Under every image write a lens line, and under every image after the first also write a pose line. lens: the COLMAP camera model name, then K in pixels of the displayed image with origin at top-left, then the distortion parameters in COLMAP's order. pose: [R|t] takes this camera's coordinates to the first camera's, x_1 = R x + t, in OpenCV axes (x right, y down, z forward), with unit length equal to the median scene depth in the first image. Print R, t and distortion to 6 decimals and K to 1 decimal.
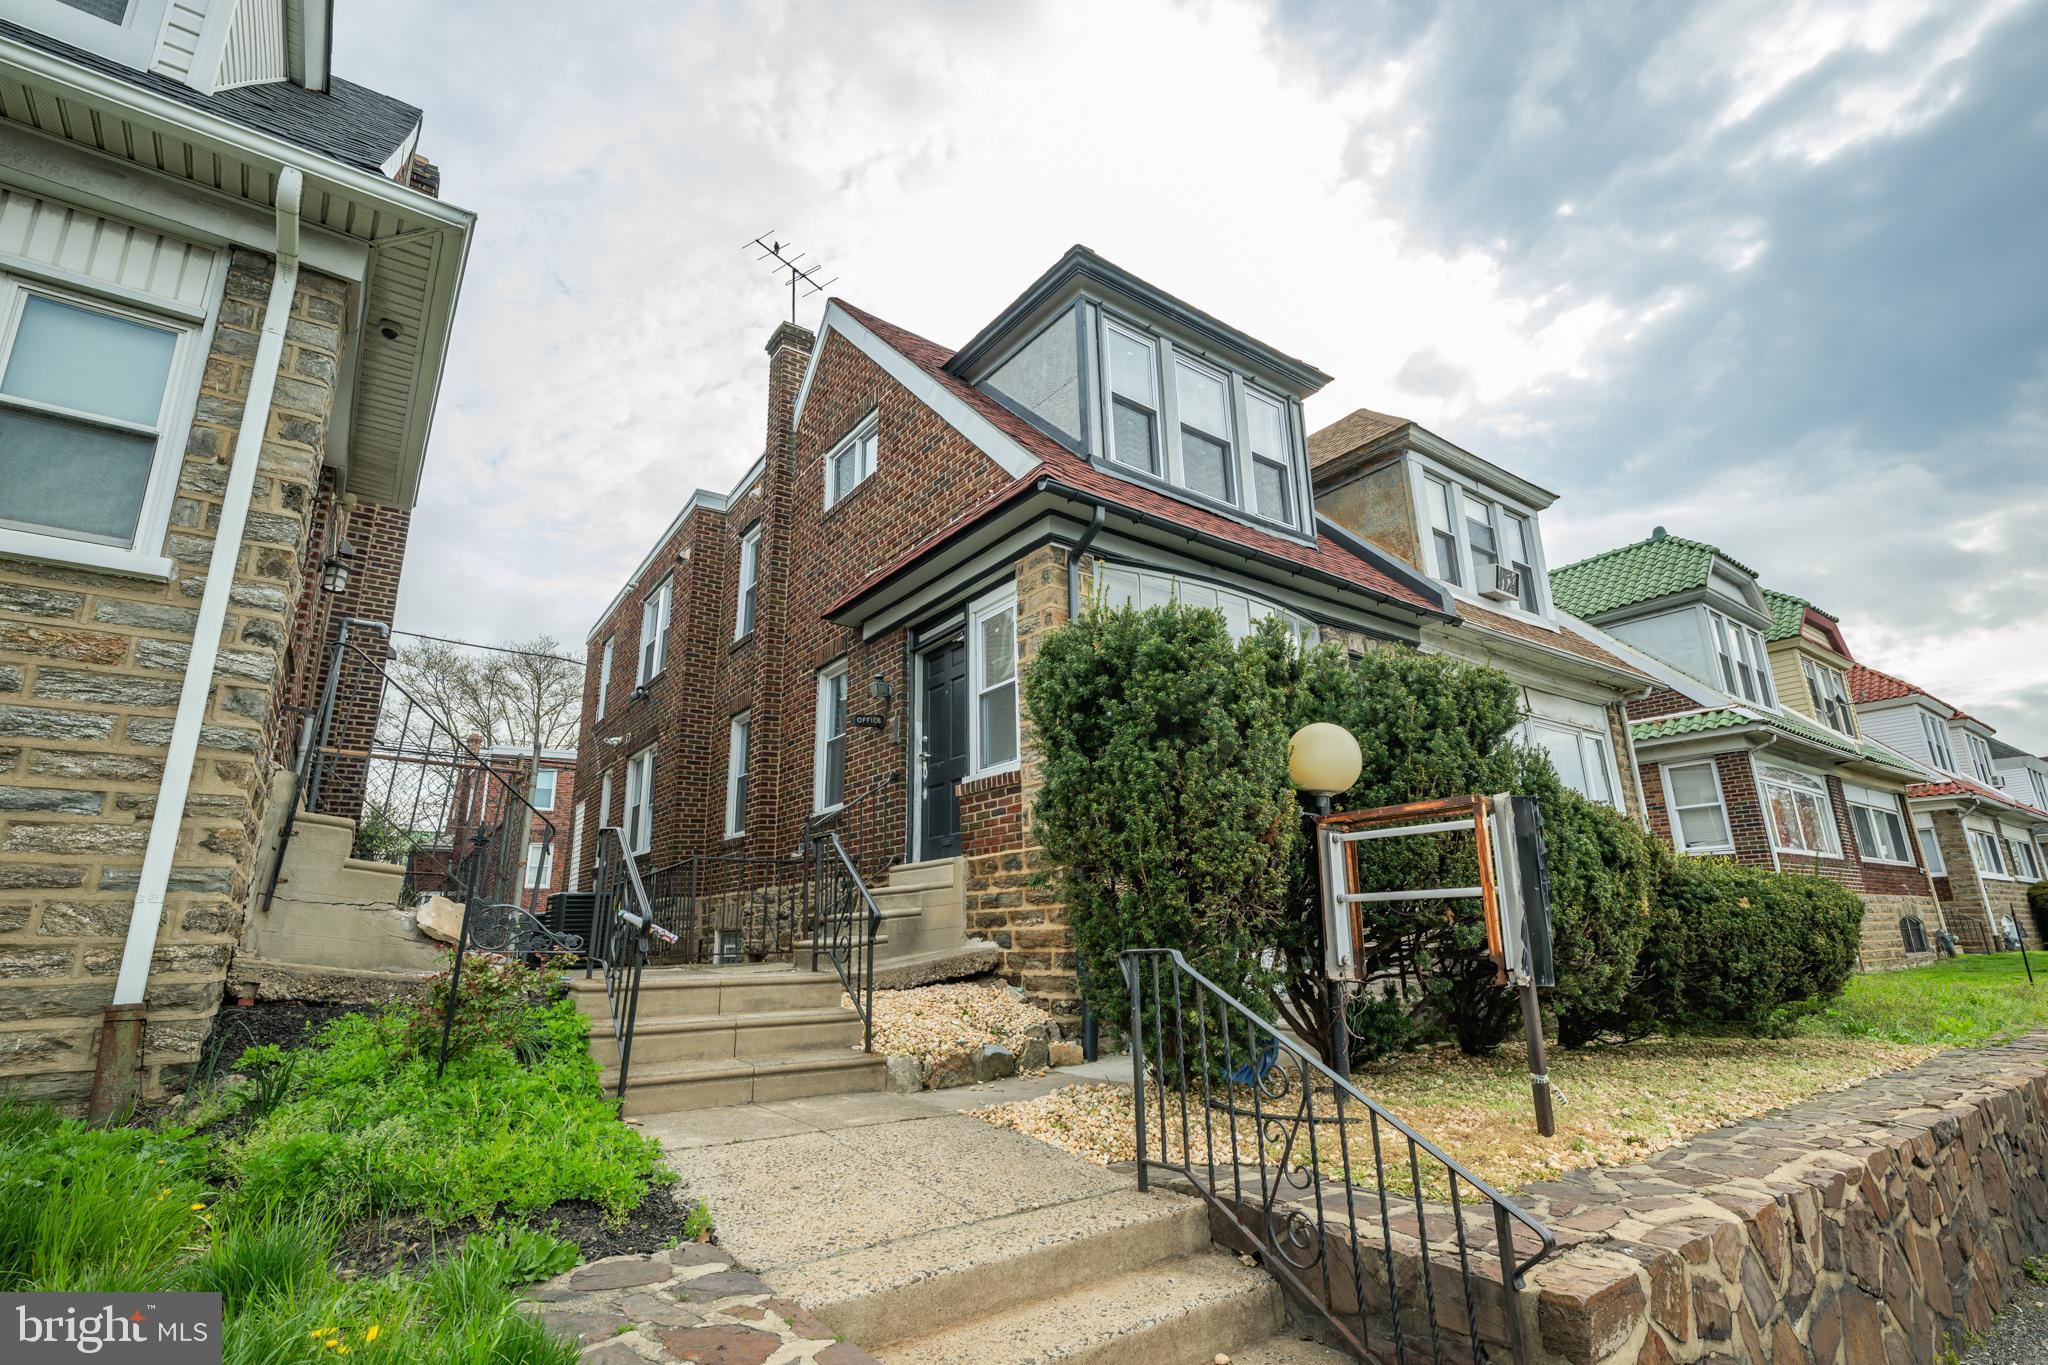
lens RADIAL K [[948.6, 0, 1024.0], [0, 948.6, 682.8], [0, 0, 1]] dist [-0.000510, 0.000241]
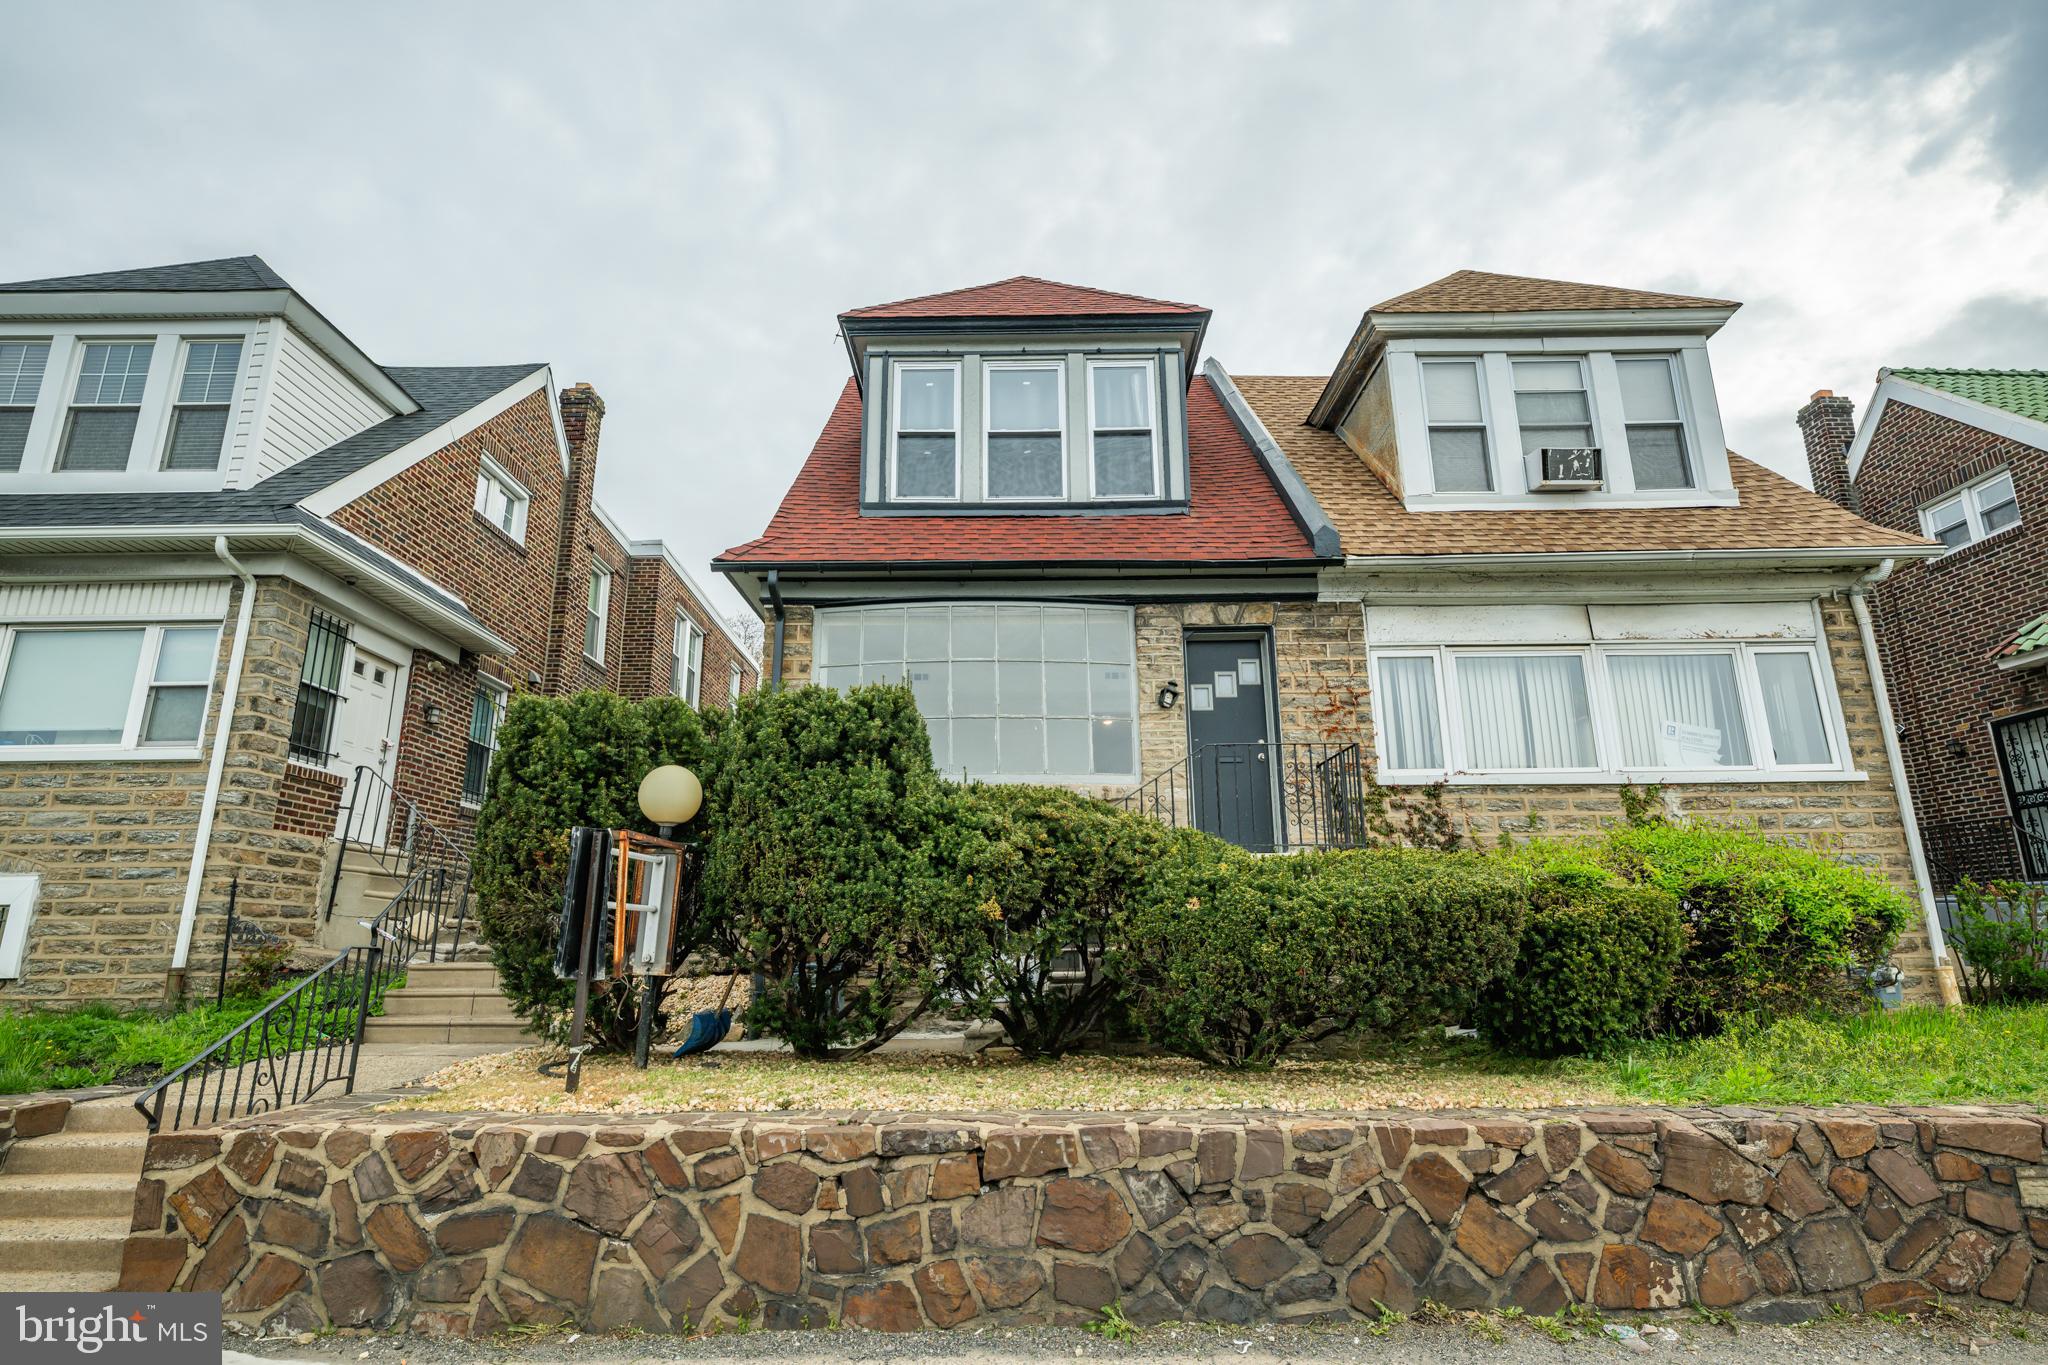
lens RADIAL K [[1038.1, 0, 1020.7], [0, 1038.1, 684.1], [0, 0, 1]] dist [0.003098, 0.000086]
pose [[0.800615, -0.136710, -0.583375, 1.694788], [0.151245, 0.988205, -0.024012, 0.046294], [0.579776, -0.069008, 0.811848, 0.214470]]
